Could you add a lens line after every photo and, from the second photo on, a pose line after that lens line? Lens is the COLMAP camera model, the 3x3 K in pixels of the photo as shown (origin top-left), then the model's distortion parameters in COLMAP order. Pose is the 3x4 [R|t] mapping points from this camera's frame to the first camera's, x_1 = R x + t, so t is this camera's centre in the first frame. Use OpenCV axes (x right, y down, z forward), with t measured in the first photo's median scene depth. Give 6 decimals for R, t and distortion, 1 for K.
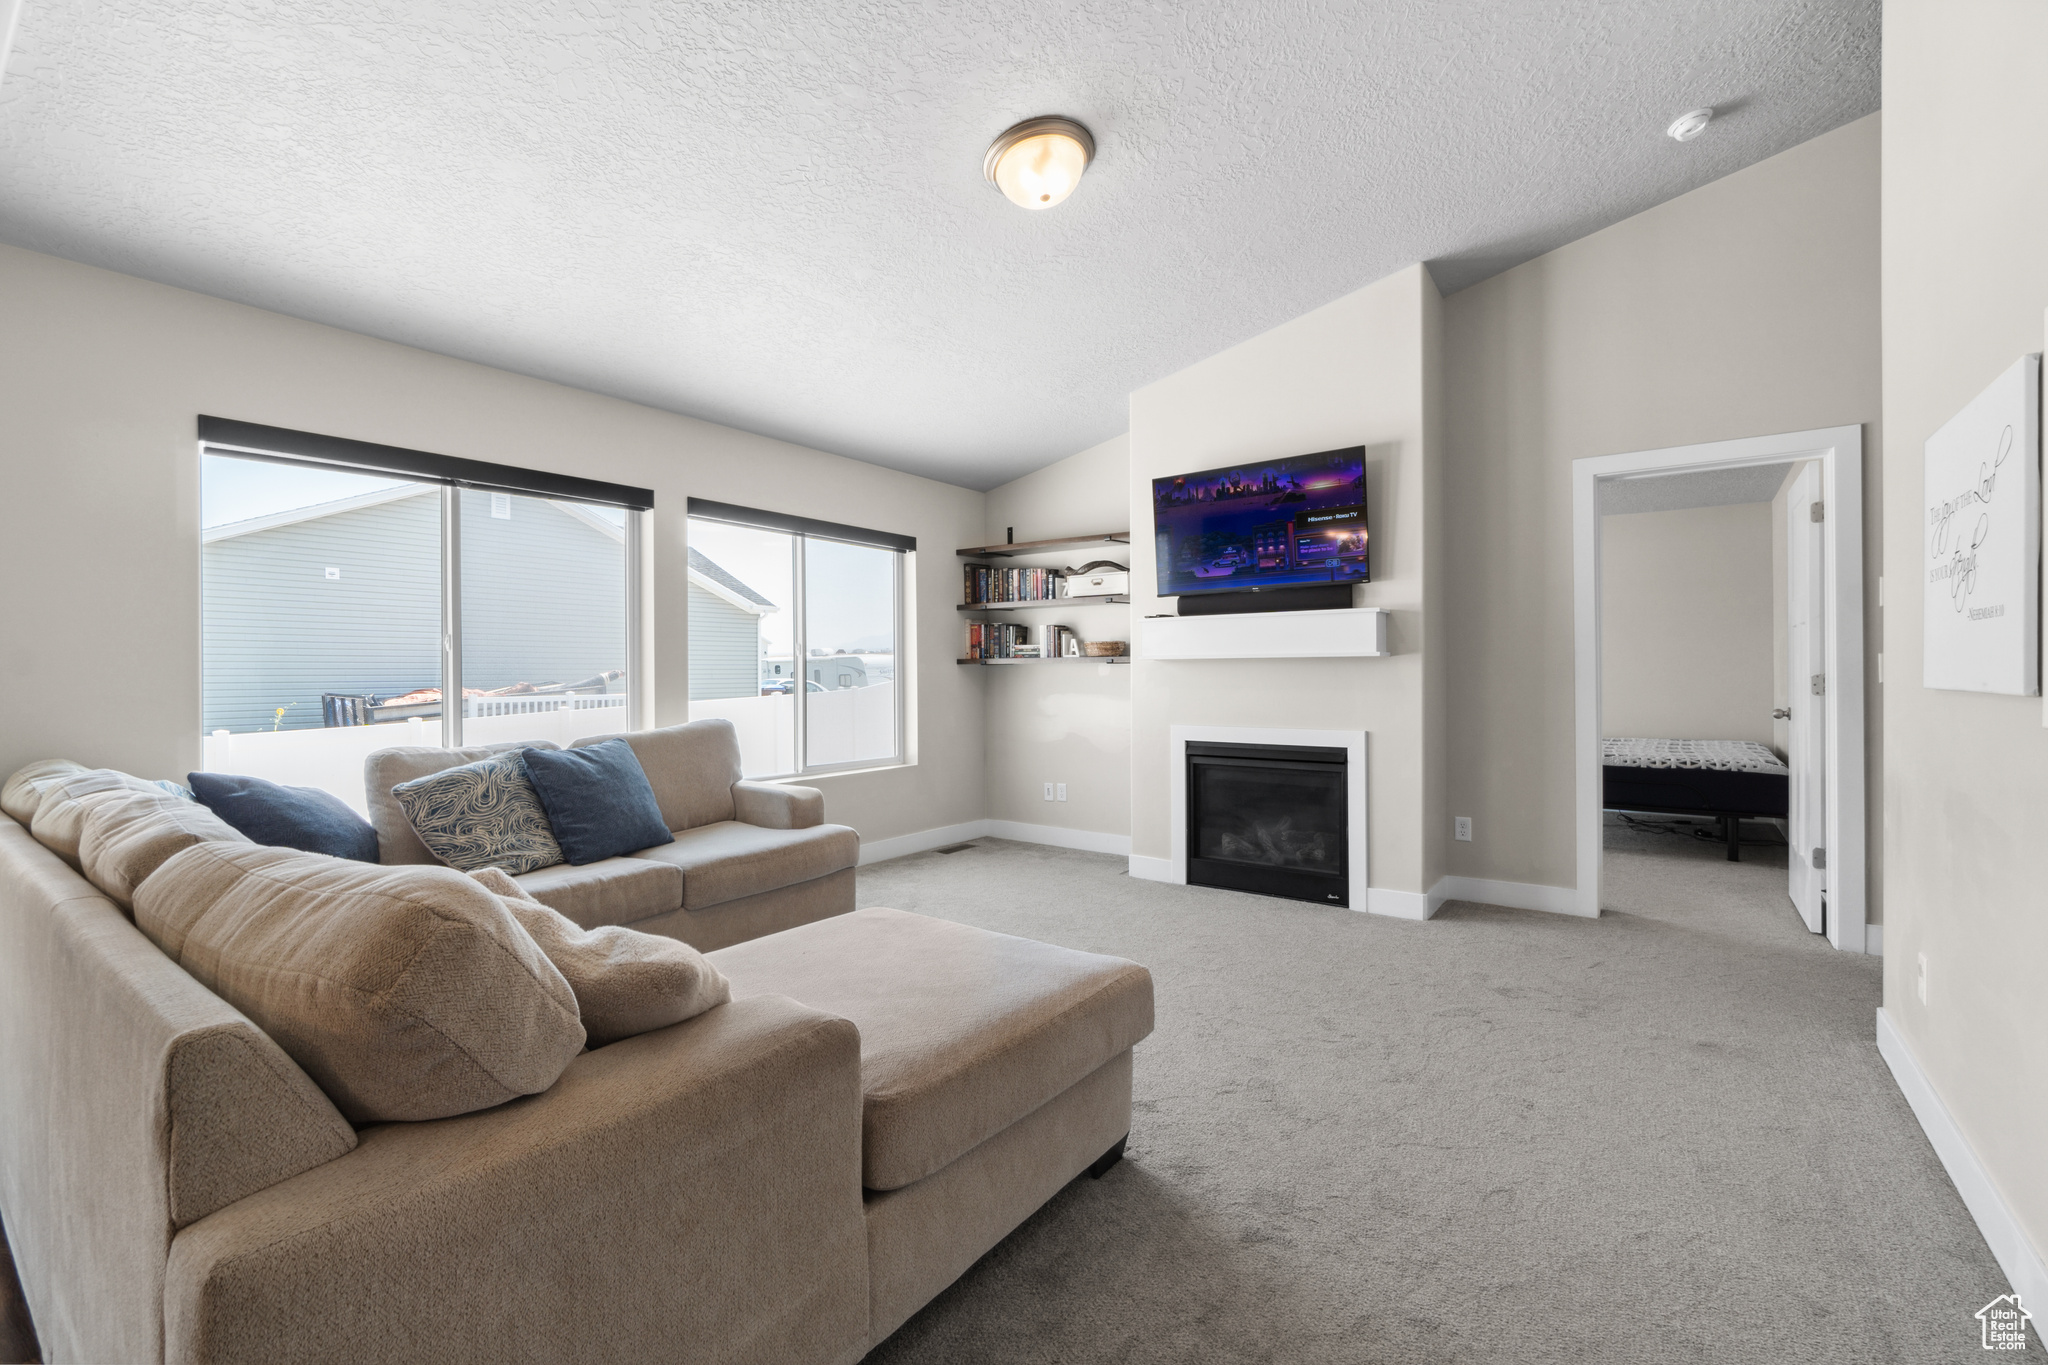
lens RADIAL K [[884.3, 0, 1024.0], [0, 884.3, 682.5], [0, 0, 1]] dist [0.001062, 0.000697]
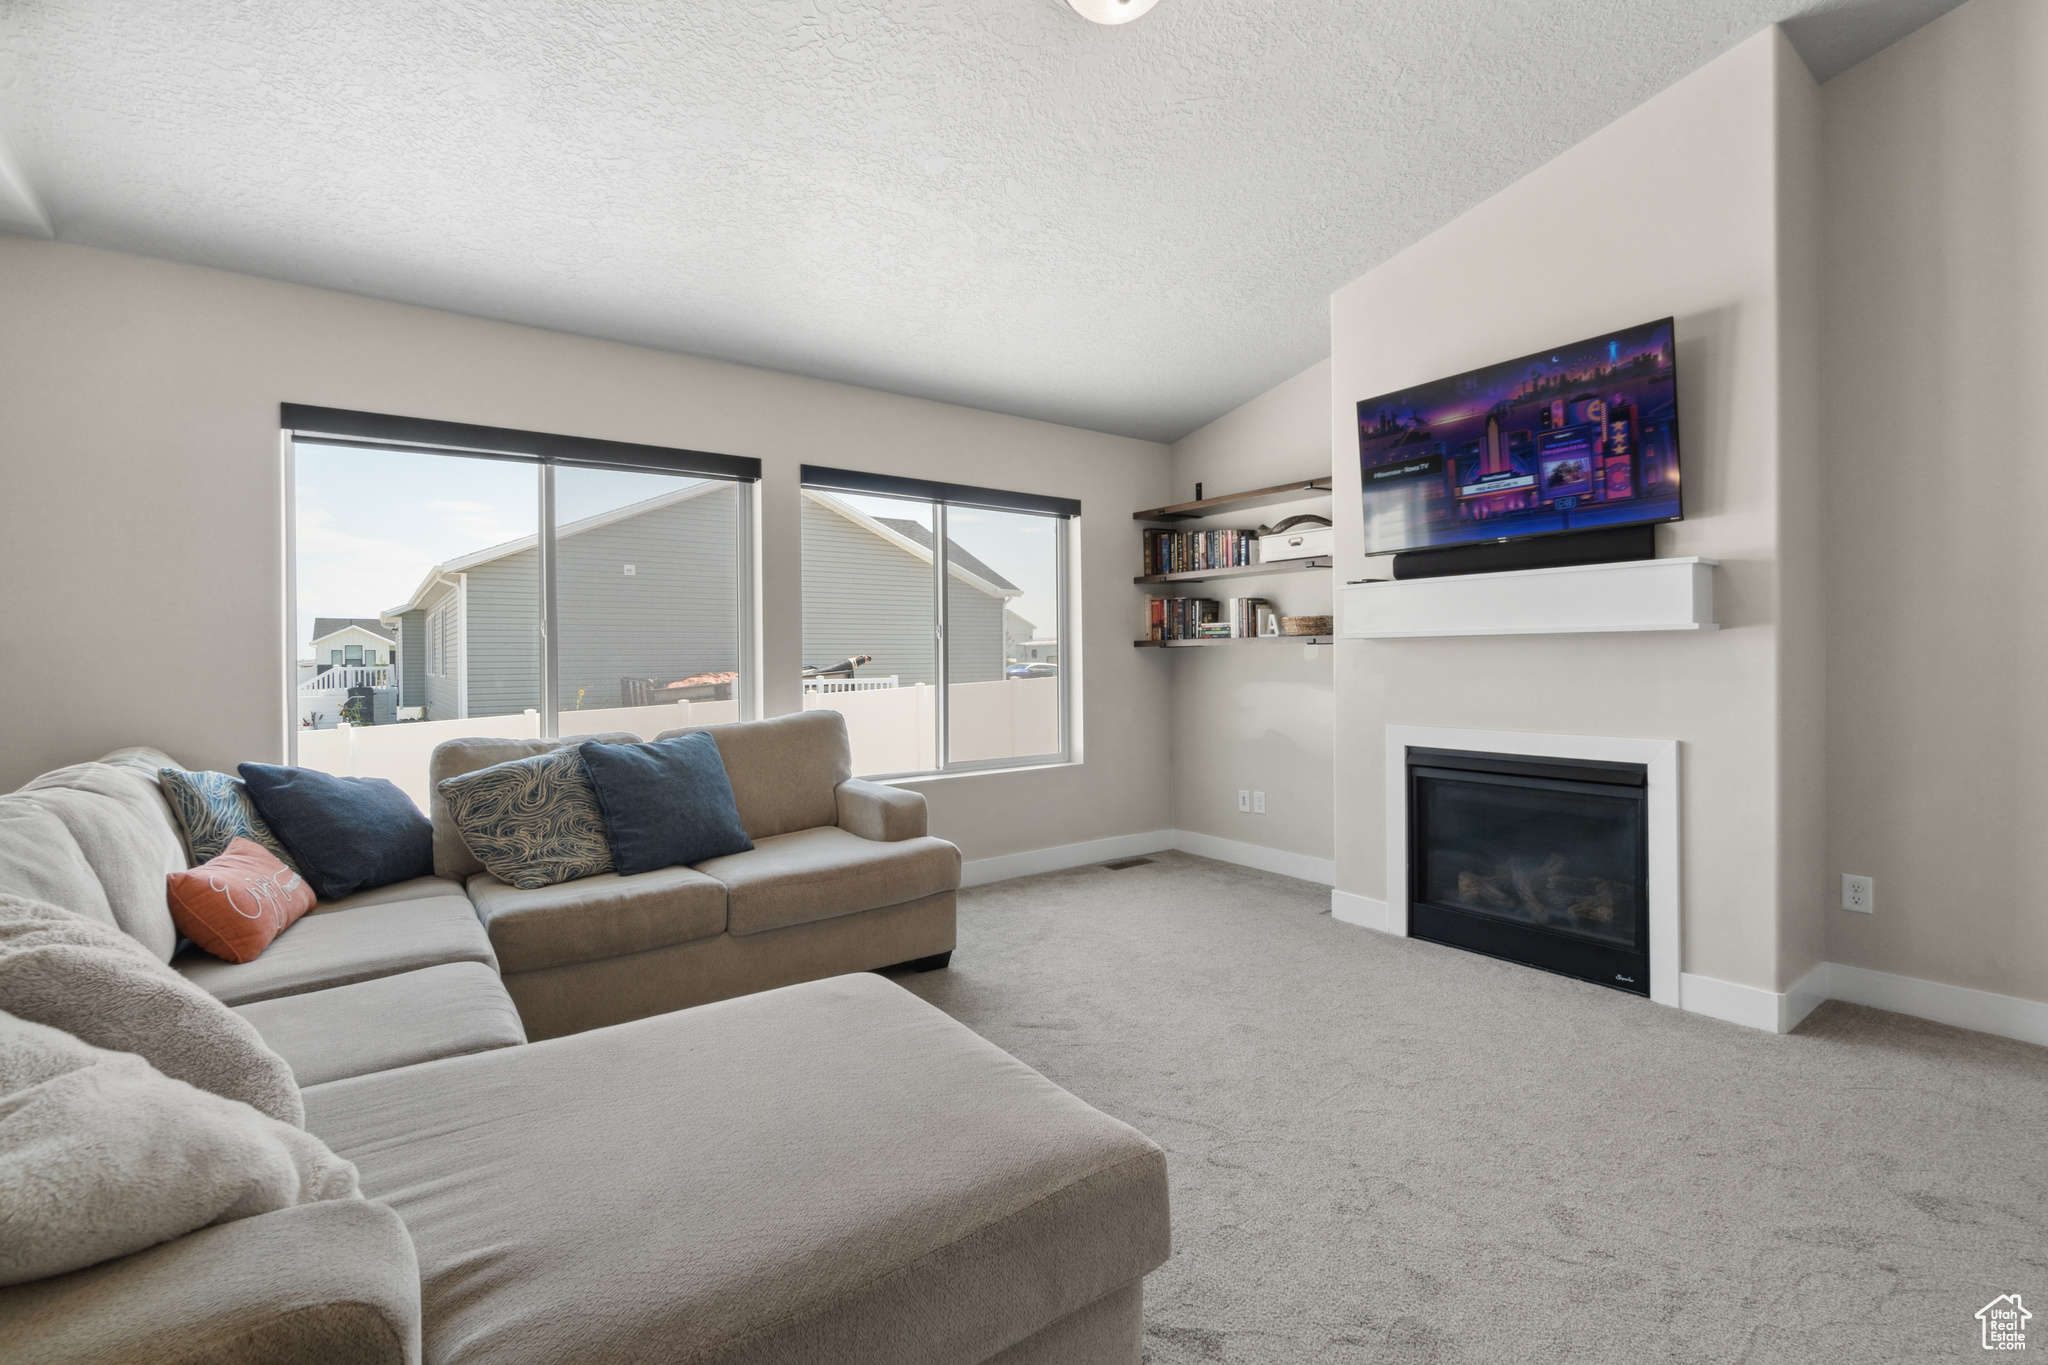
lens RADIAL K [[901.8, 0, 1020.6], [0, 901.8, 666.9], [0, 0, 1]] dist [-0.000337, 0.001295]
pose [[0.953947, -0.001417, -0.299971, 0.114242], [0.001694, 0.999998, 0.000665, -0.002772], [0.299969, -0.001142, 0.953948, 0.191597]]
